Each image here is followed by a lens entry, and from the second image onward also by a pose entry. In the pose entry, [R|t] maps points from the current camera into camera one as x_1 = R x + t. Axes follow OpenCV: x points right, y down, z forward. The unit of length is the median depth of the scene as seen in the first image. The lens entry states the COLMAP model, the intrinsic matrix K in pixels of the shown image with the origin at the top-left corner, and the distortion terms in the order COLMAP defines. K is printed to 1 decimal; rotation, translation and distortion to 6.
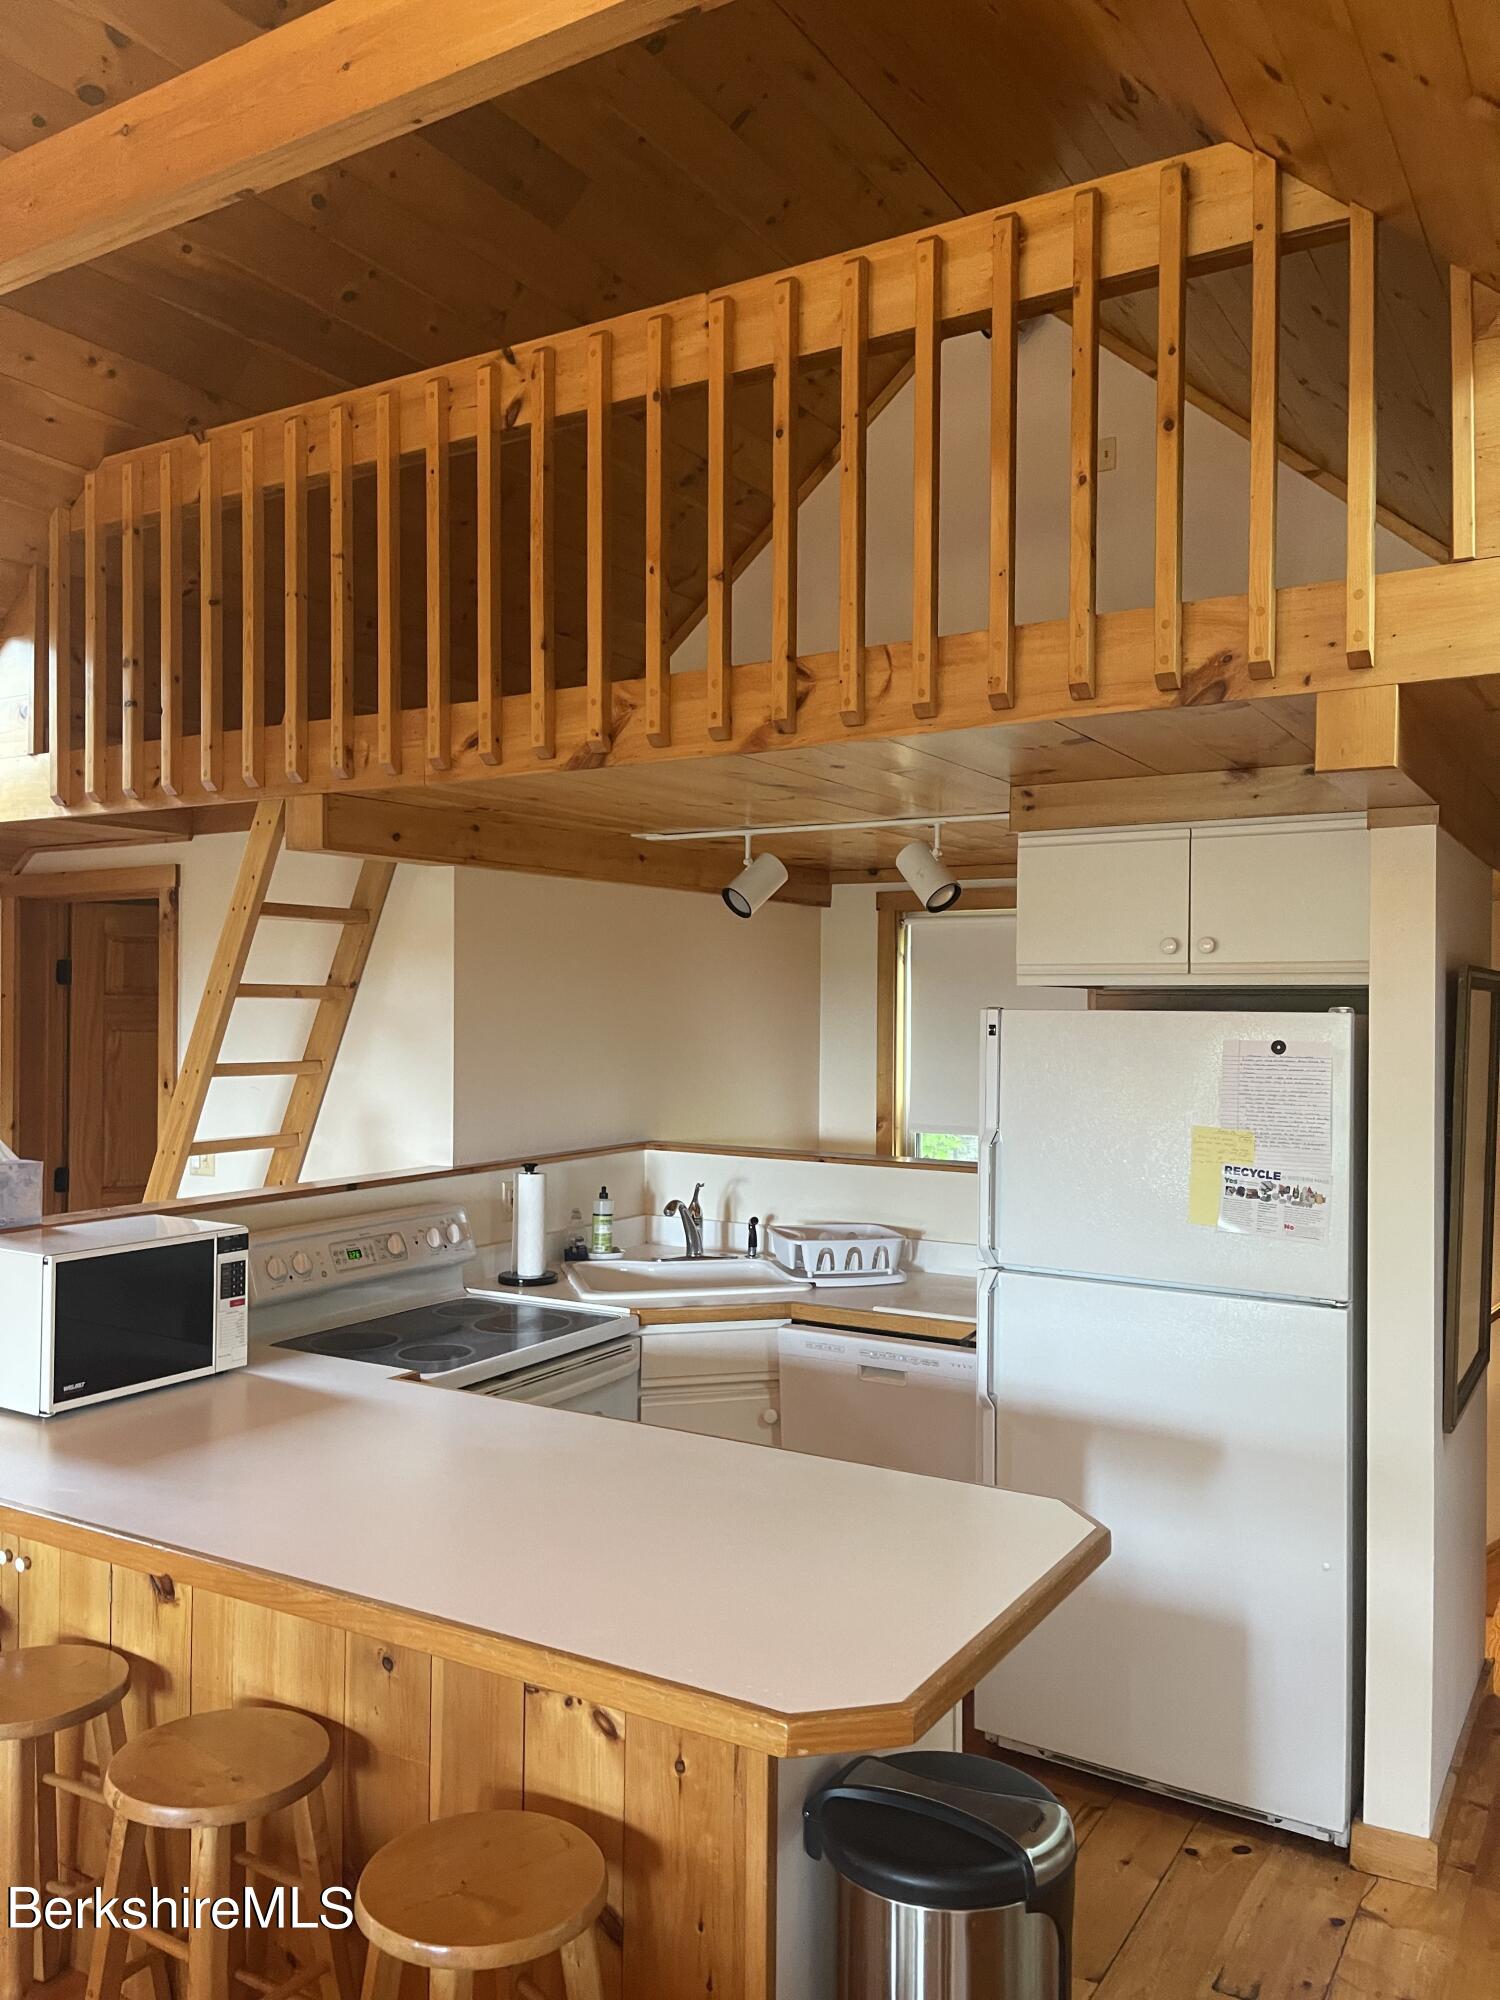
lens RADIAL K [[1515.9, 0, 761.2], [0, 1515.9, 1038.6], [0, 0, 1]] dist [0.072041, -0.100055]
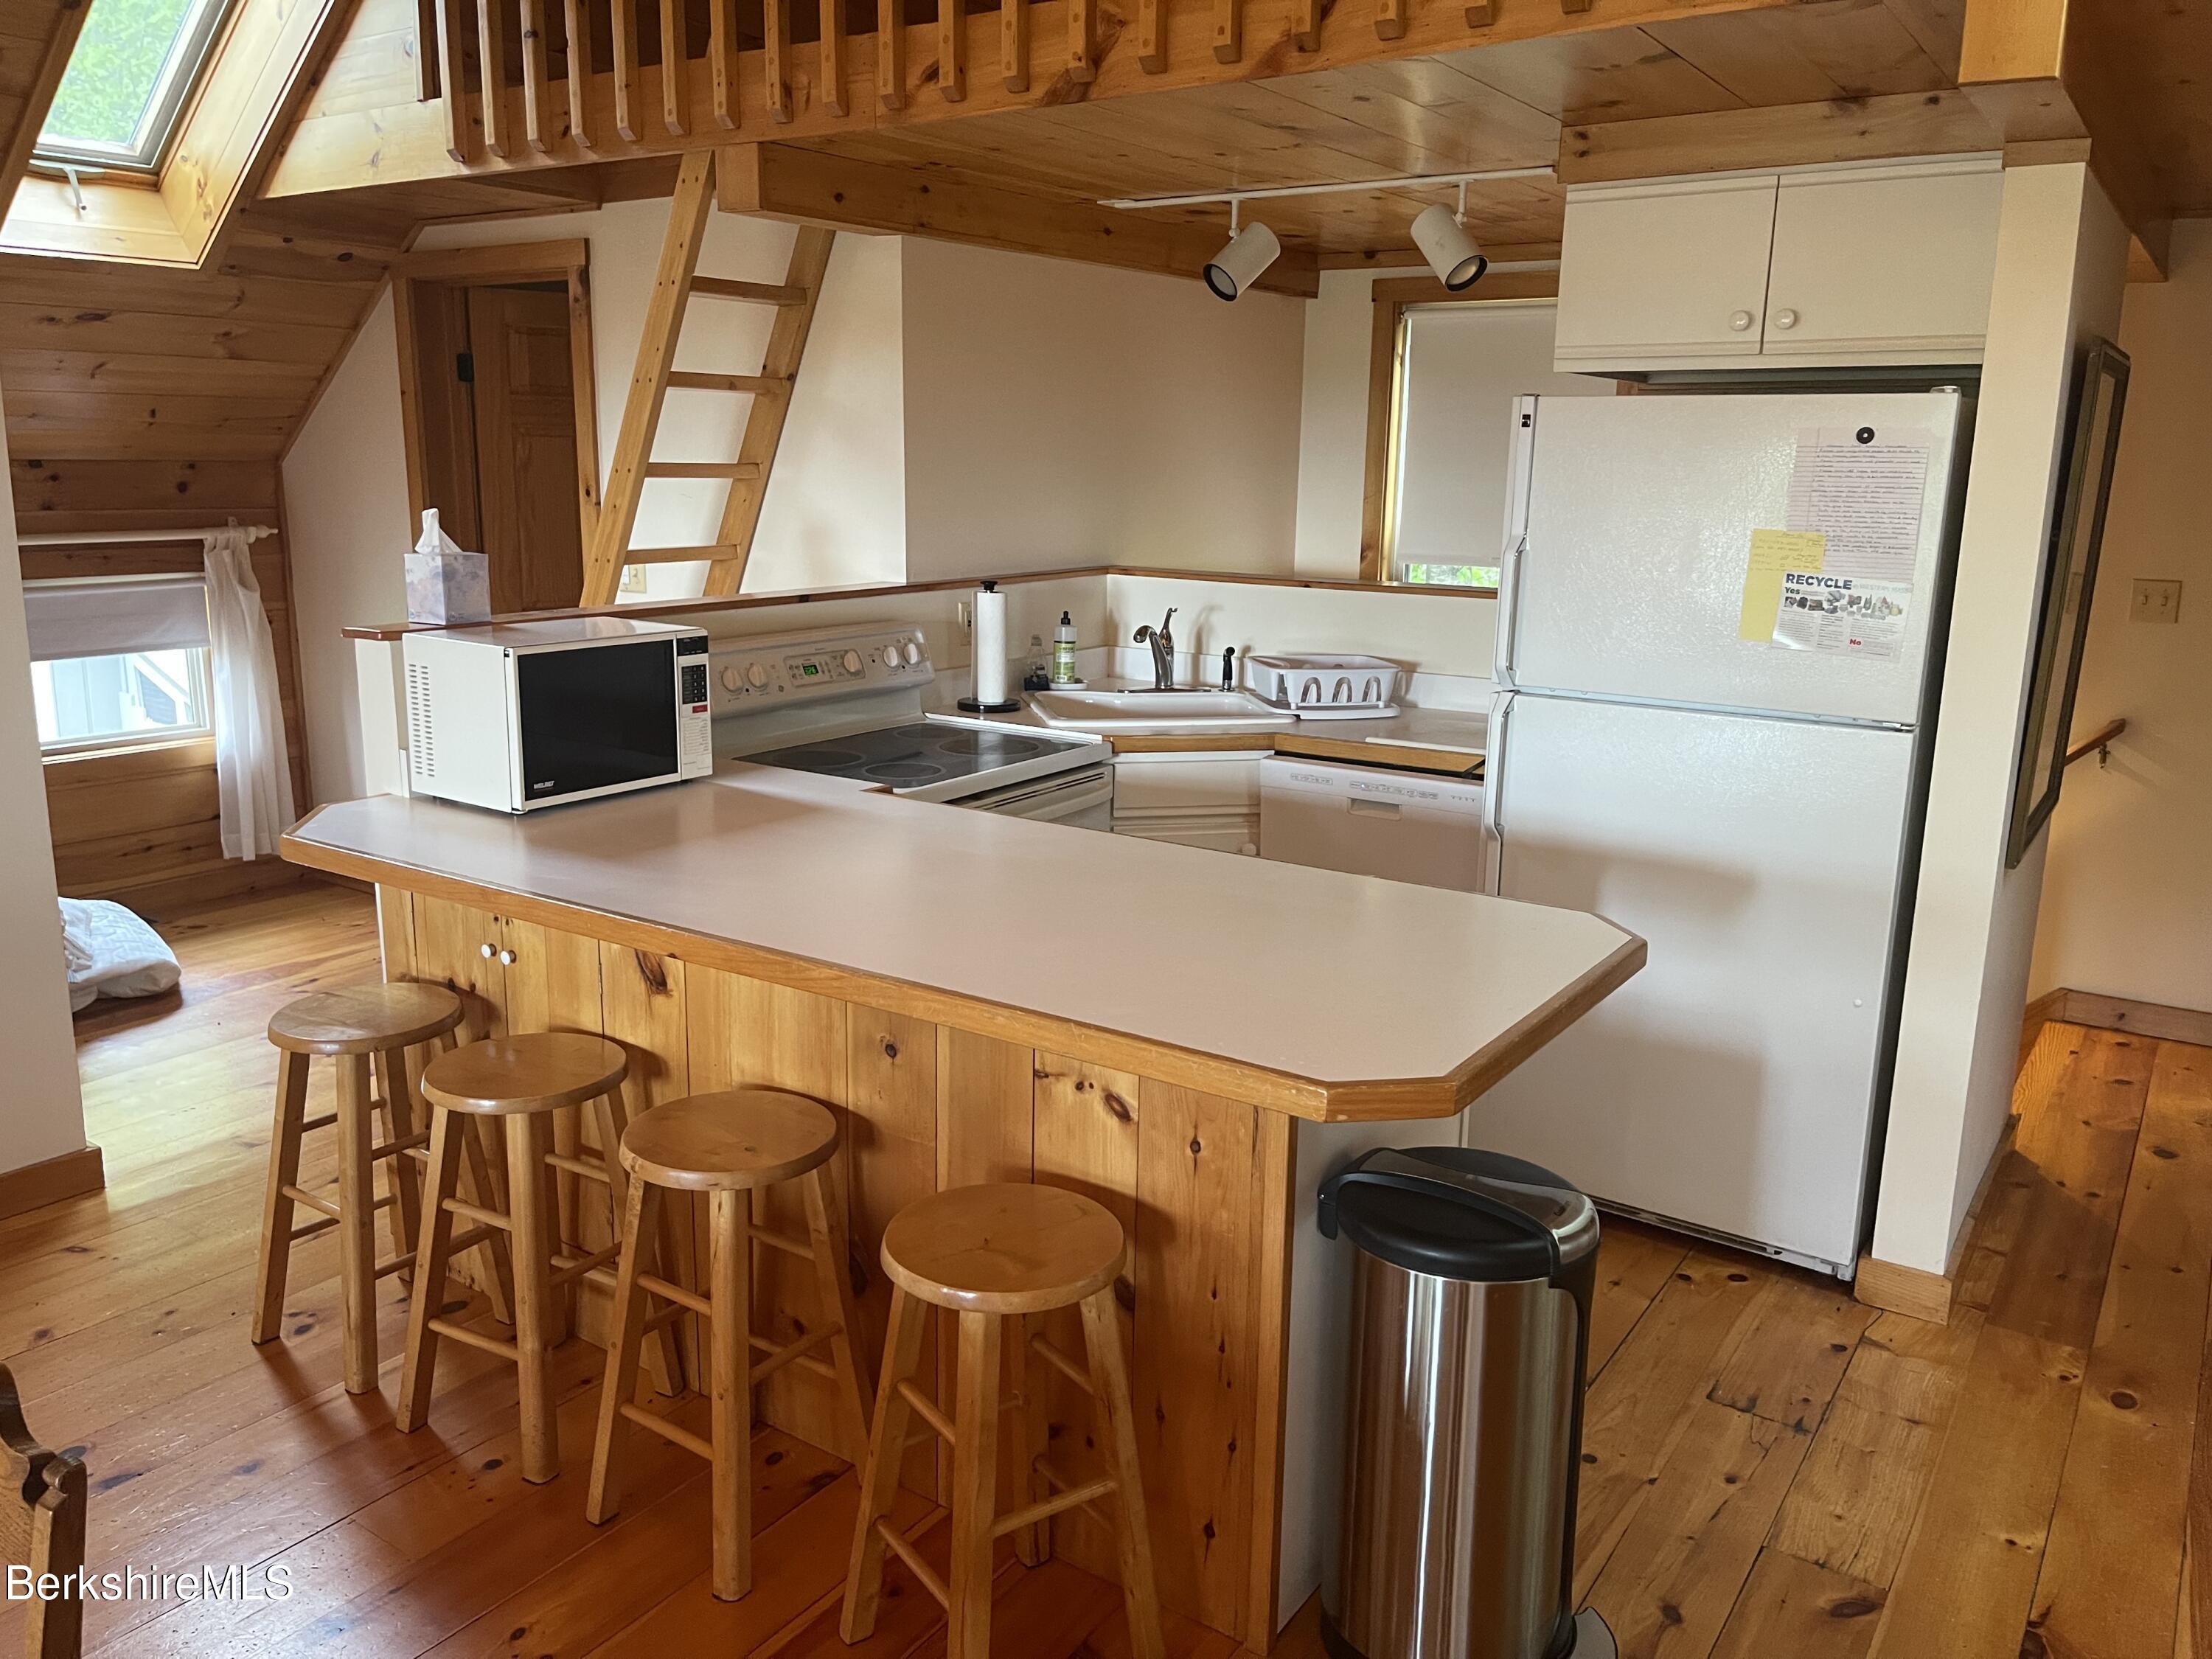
lens RADIAL K [[1666.3, 0, 1106.0], [0, 1666.3, 829.5], [0, 0, 1]] dist [0.061961, -0.050782]
pose [[0.998137, 0.022614, -0.056674, -0.031101], [-0.010420, 0.978317, 0.206853, 0.028492], [0.060123, -0.205877, 0.976729, -0.011455]]
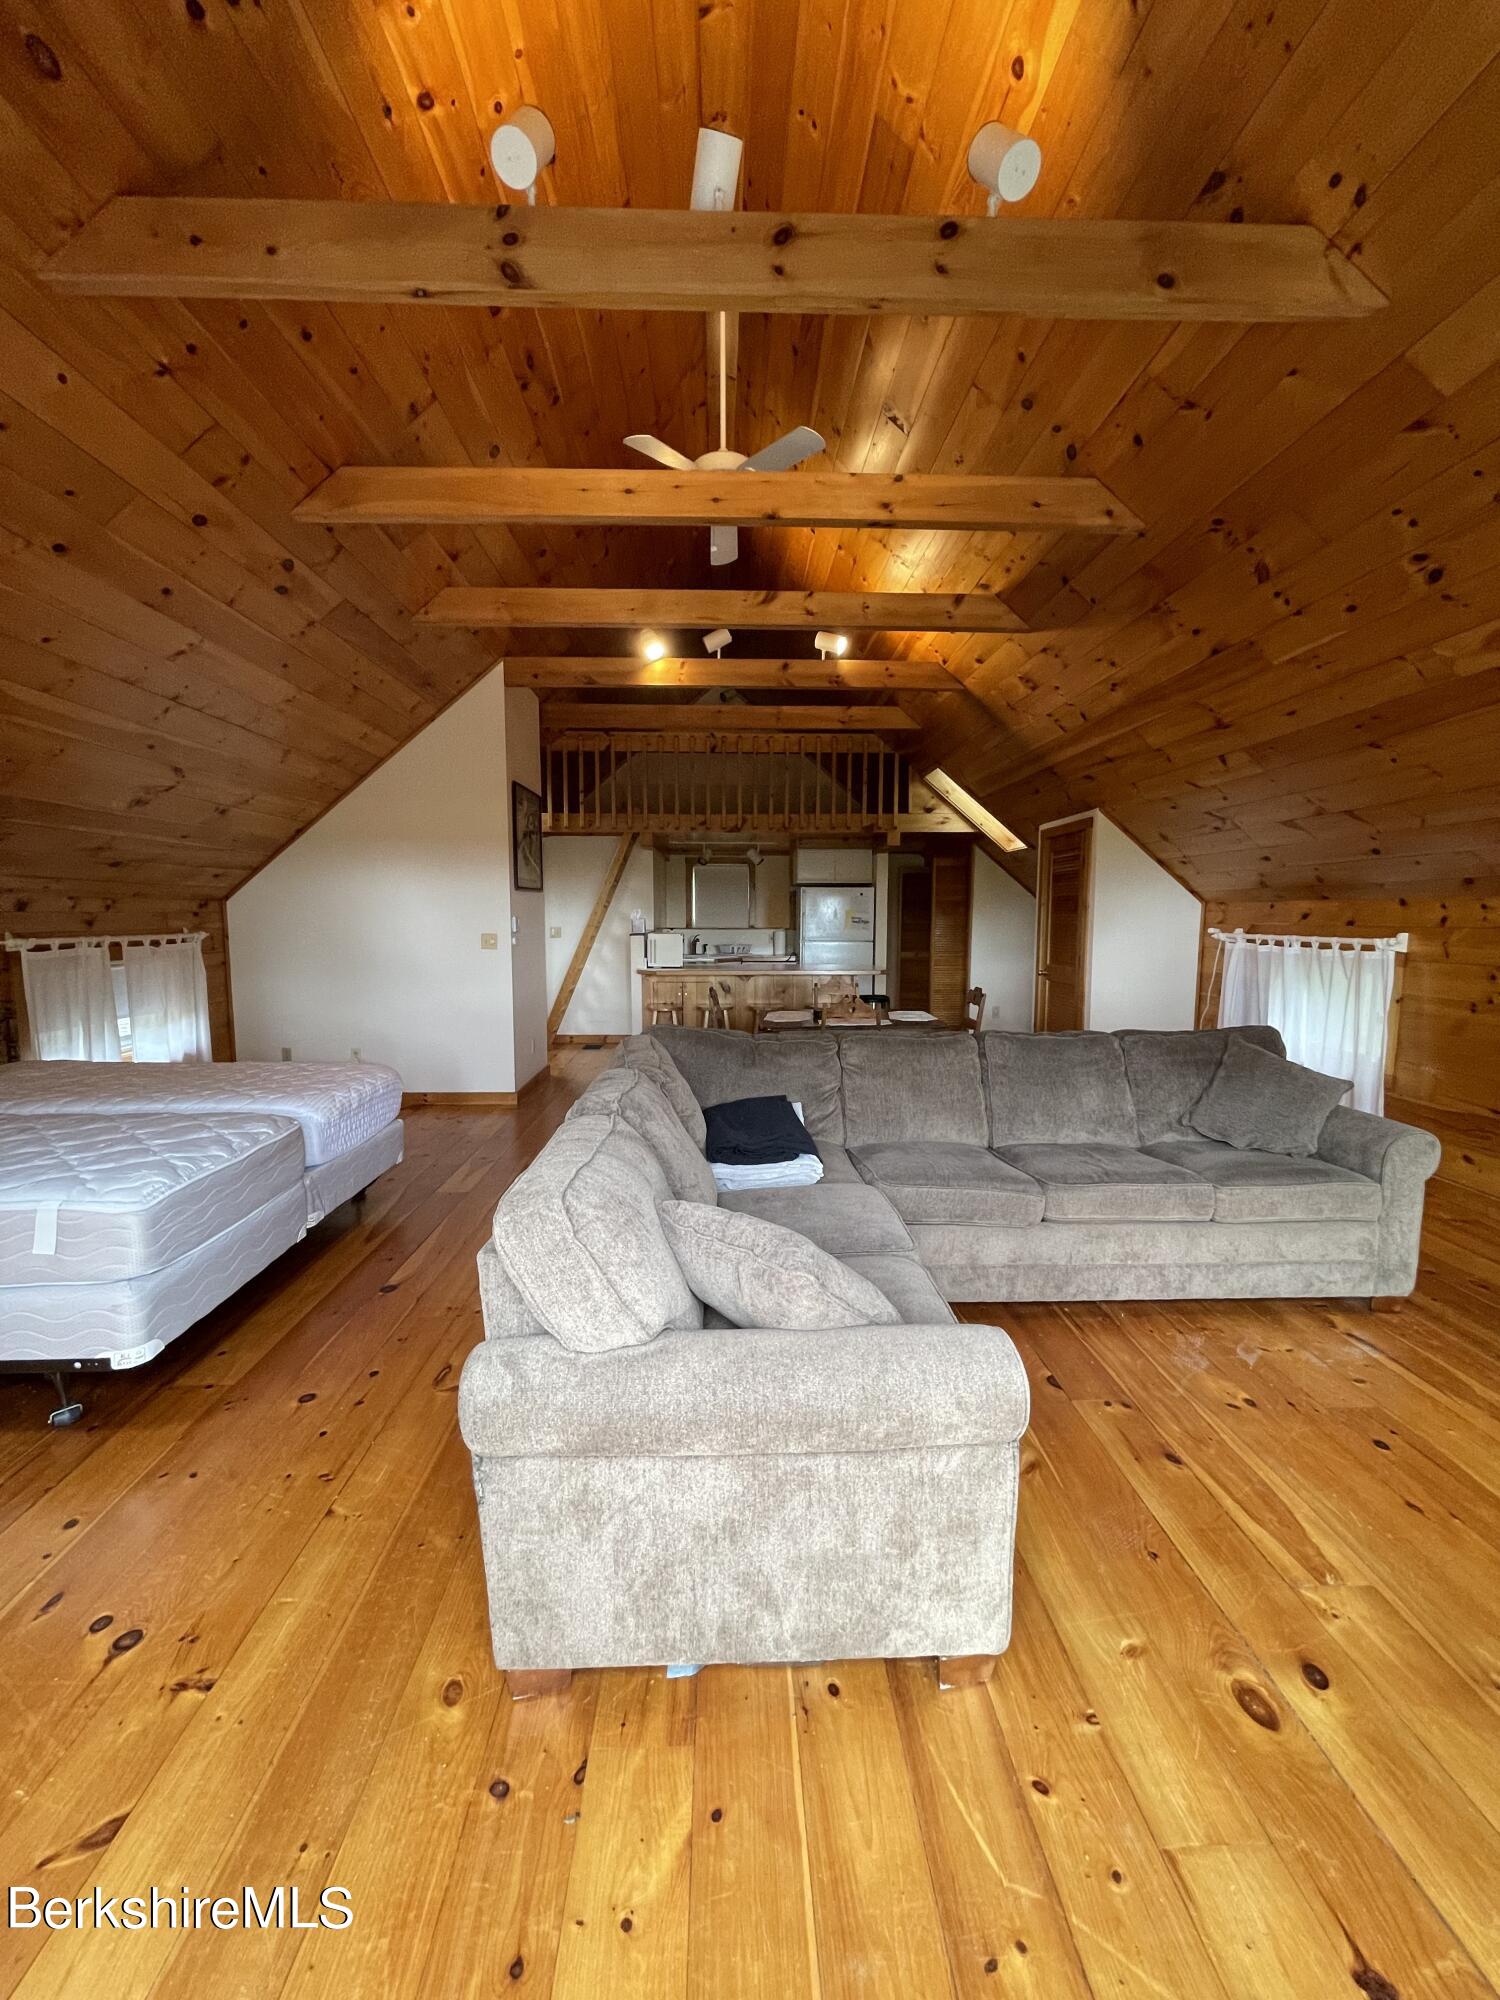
lens RADIAL K [[803.8, 0, 750.0], [0, 803.8, 1000.0], [0, 0, 1]] dist [0.000011, -0.000003]
pose [[0.836491, -0.061586, 0.544508, -1.371439], [0.013380, 0.995664, 0.092059, 0.097938], [-0.547817, -0.069721, 0.833688, -1.021600]]
